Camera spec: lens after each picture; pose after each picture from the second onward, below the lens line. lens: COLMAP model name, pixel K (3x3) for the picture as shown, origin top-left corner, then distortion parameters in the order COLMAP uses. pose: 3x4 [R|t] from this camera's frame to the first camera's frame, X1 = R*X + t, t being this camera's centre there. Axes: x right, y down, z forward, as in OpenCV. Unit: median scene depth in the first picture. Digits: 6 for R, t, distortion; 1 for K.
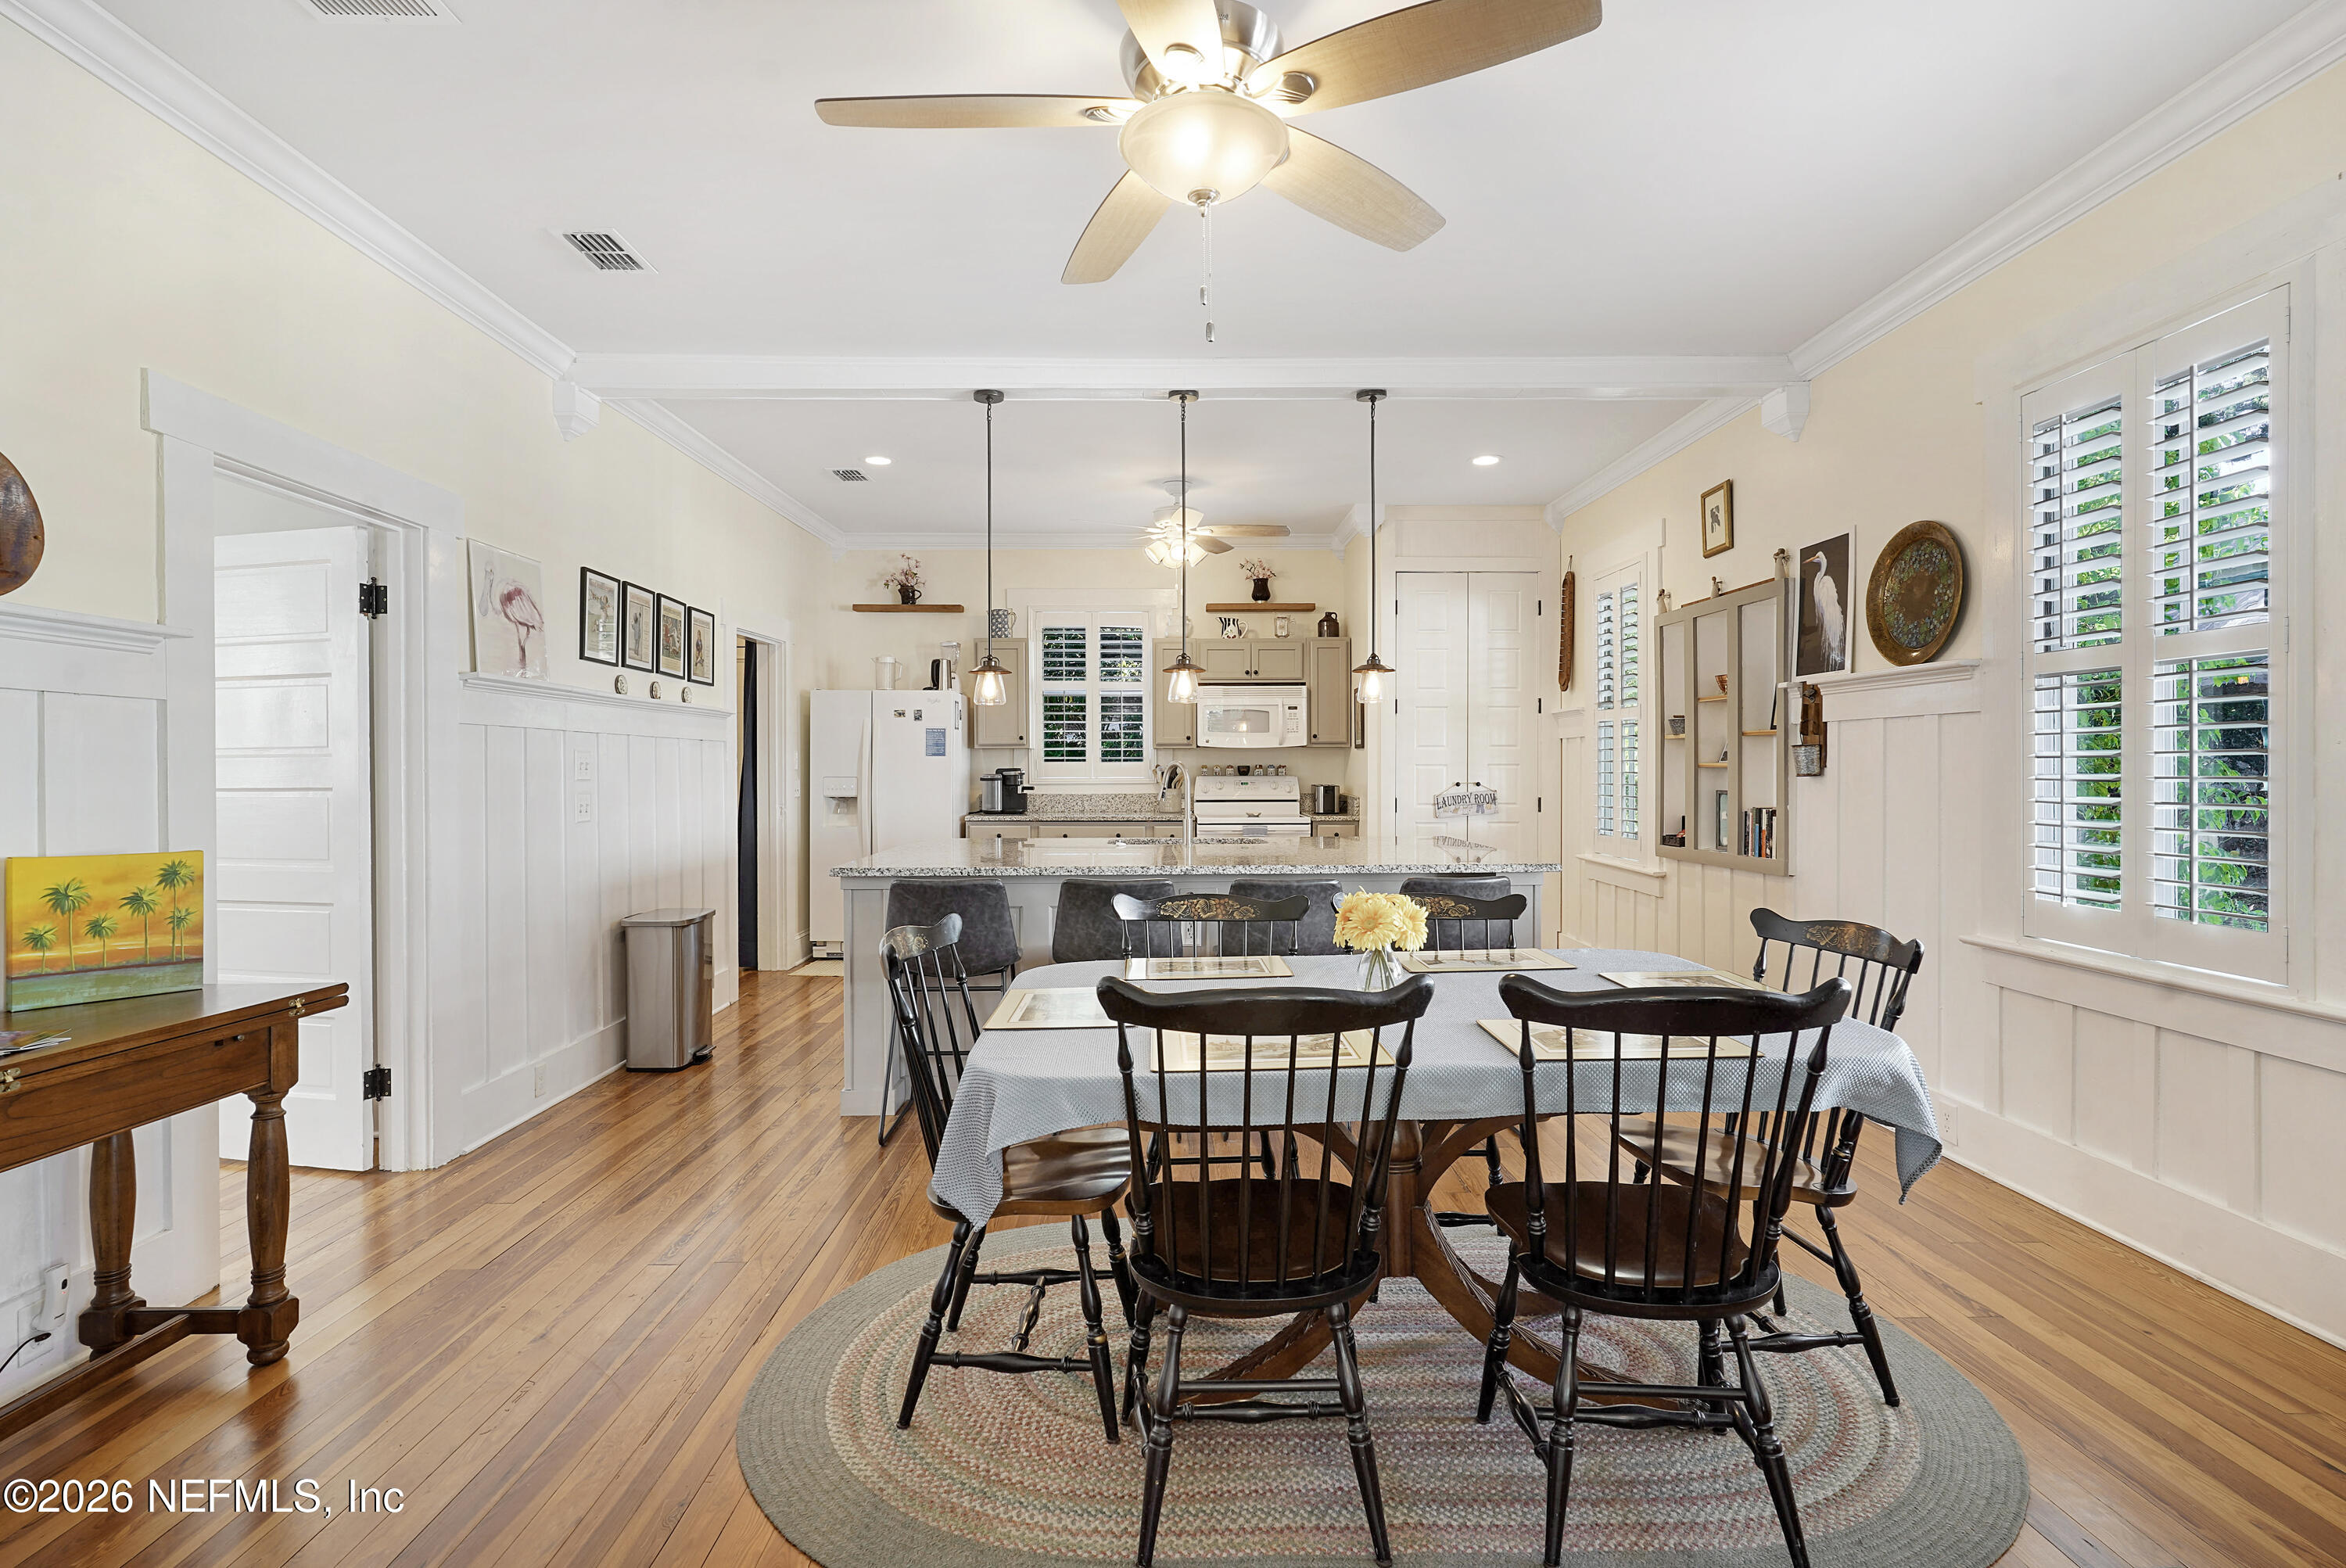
lens RADIAL K [[1139.3, 0, 1170.5], [0, 1139.3, 777.9], [0, 0, 1]] dist [-0.010415, -0.000022]
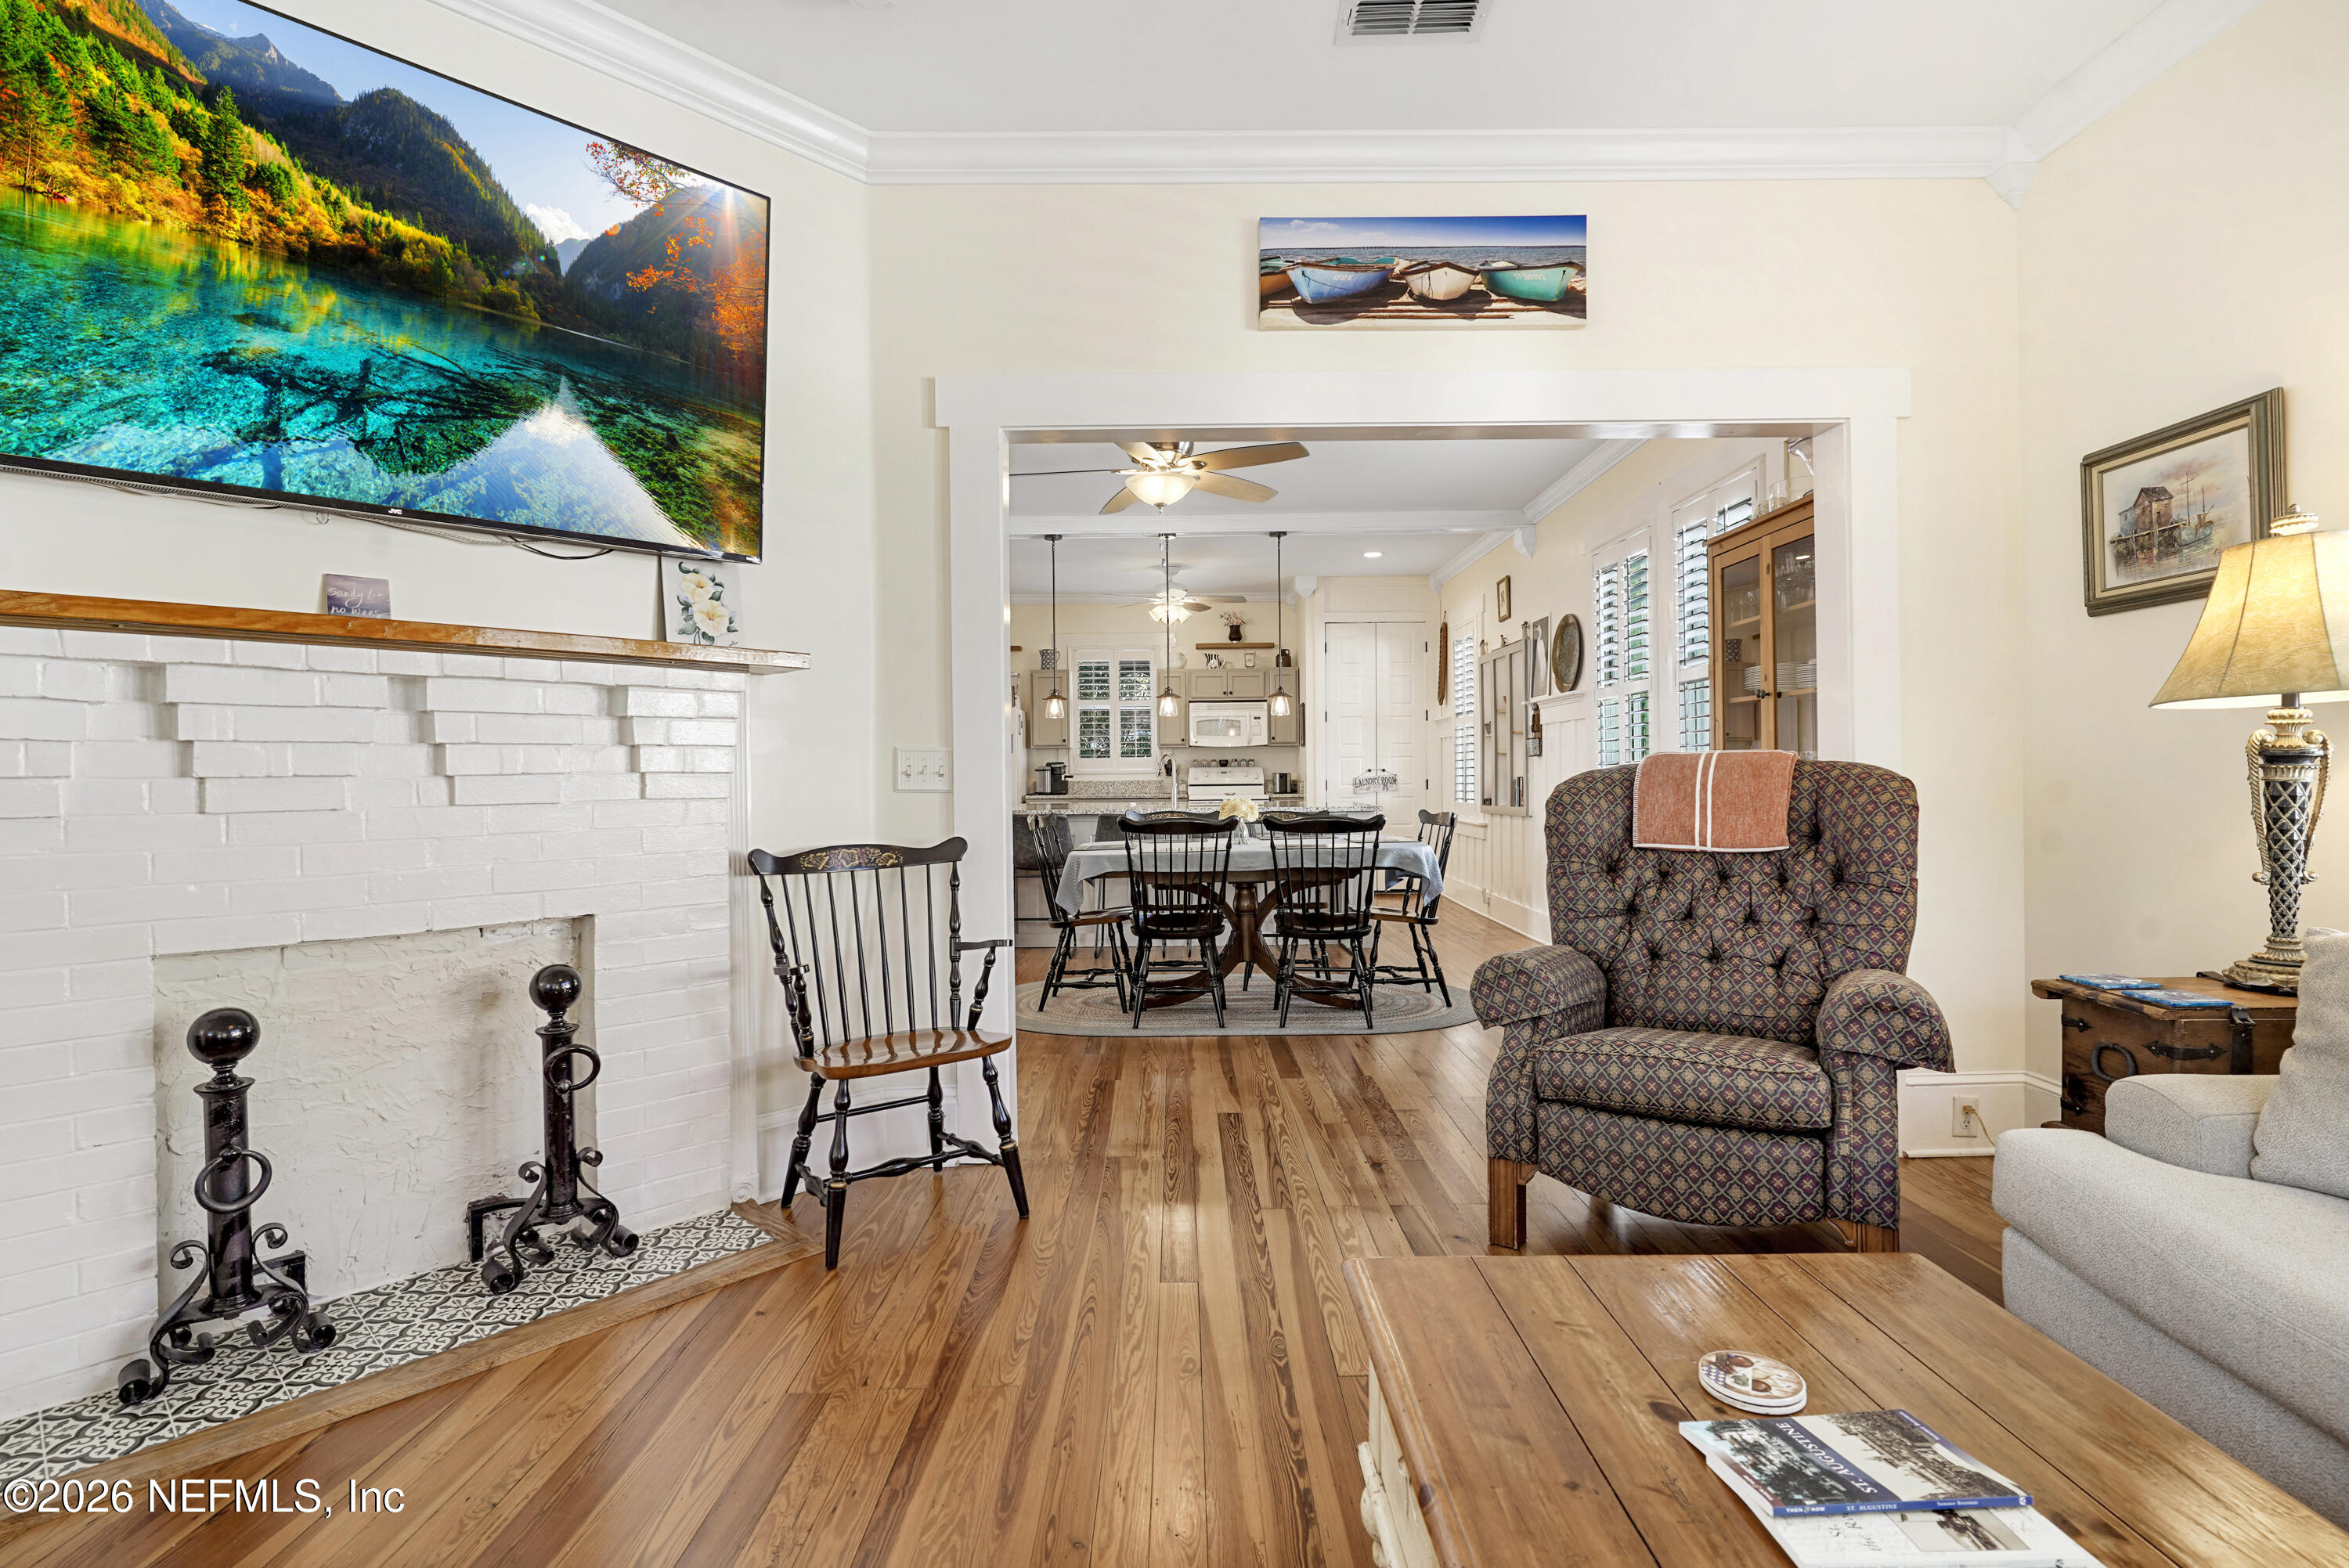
lens RADIAL K [[1140.6, 0, 1173.9], [0, 1140.6, 772.7], [0, 0, 1]] dist [-0.010415, -0.000022]
pose [[0.999840, -0.007107, -0.016421, 0.027619], [0.006897, 0.999893, -0.012865, 0.023482], [0.016511, 0.012750, 0.999782, -0.409438]]
